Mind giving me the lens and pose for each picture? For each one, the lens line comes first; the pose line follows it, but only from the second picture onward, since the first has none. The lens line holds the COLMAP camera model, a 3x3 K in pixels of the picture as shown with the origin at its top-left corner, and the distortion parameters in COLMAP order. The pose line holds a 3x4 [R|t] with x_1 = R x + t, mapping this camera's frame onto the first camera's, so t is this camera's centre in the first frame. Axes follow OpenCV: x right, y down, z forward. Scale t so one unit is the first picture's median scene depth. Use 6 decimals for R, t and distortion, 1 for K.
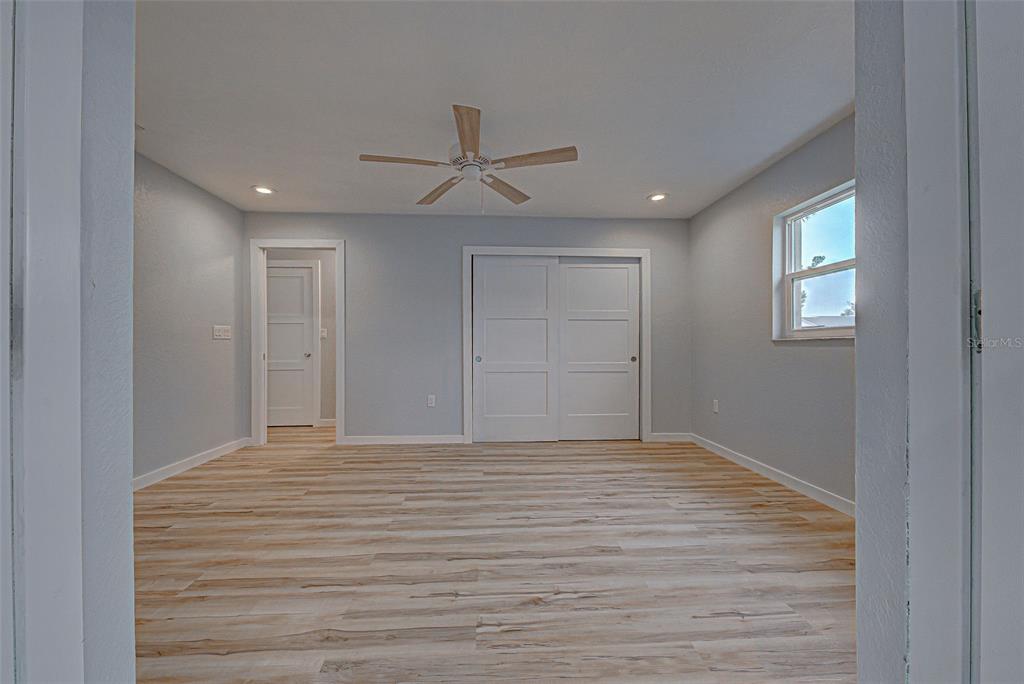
lens RADIAL K [[399.0, 0, 511.9], [0, 399.0, 354.5], [0, 0, 1]] dist [0.007841, -0.004750]
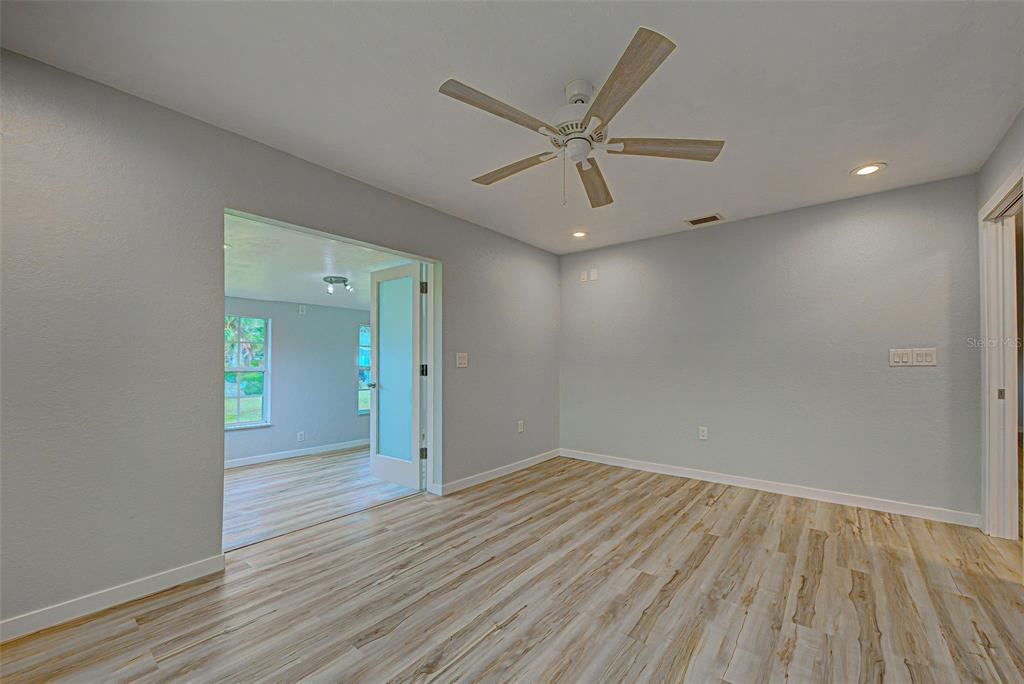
lens RADIAL K [[399.0, 0, 529.3], [0, 399.0, 352.1], [0, 0, 1]] dist [0.007841, -0.004750]
pose [[-0.666172, -0.016325, -0.745619, 0.435239], [-0.010325, 0.999866, -0.012666, -0.058830], [0.745726, -0.000739, -0.666252, 1.206803]]
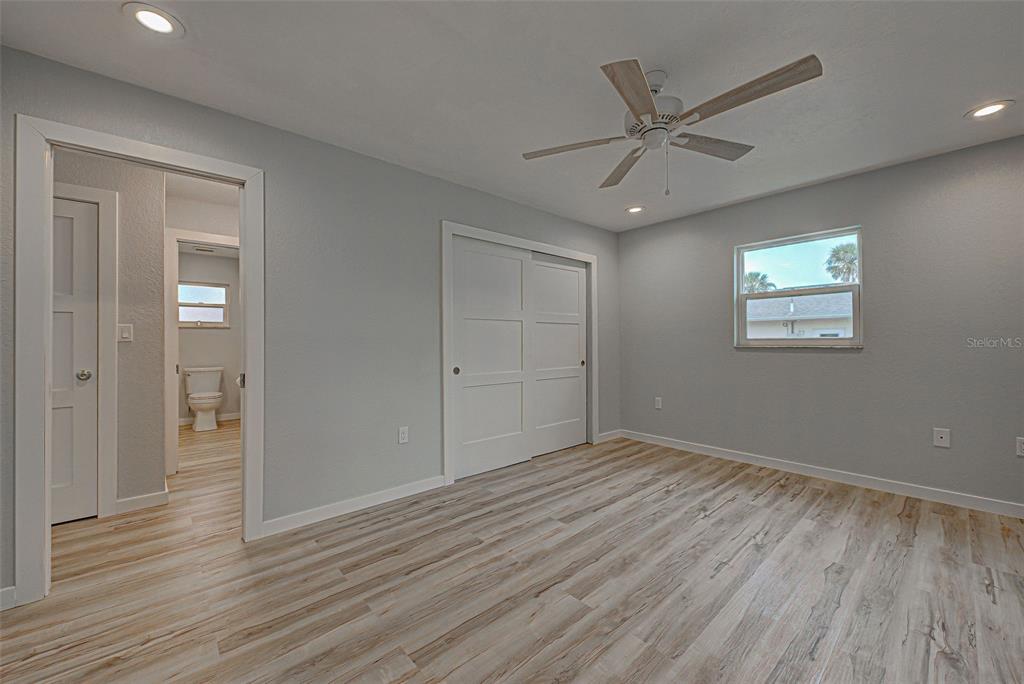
lens RADIAL K [[399.0, 0, 505.9], [0, 399.0, 341.3], [0, 0, 1]] dist [0.007841, -0.004750]
pose [[0.789051, -0.003179, 0.614319, -0.680279], [0.013585, 0.999832, -0.012275, -0.048779], [-0.614177, 0.018031, 0.788962, 0.480748]]
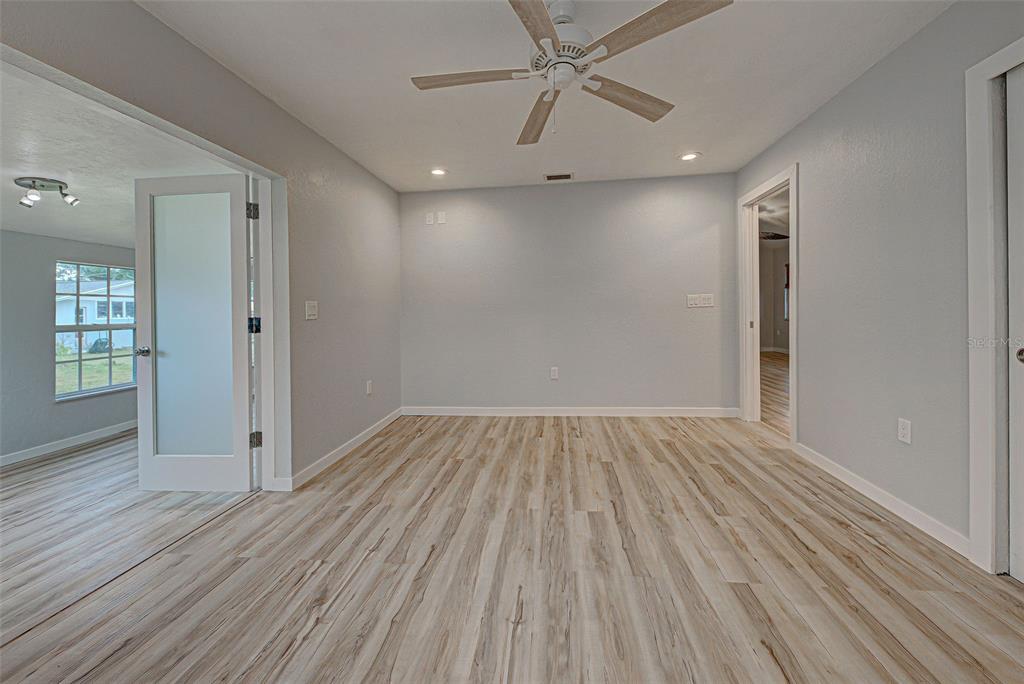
lens RADIAL K [[399.0, 0, 509.7], [0, 399.0, 302.6], [0, 0, 1]] dist [0.007841, -0.004750]
pose [[-0.183152, -0.013539, -0.982991, 0.504931], [0.008976, 0.999840, -0.015443, -0.045829], [0.983044, -0.011652, -0.183001, 0.879132]]
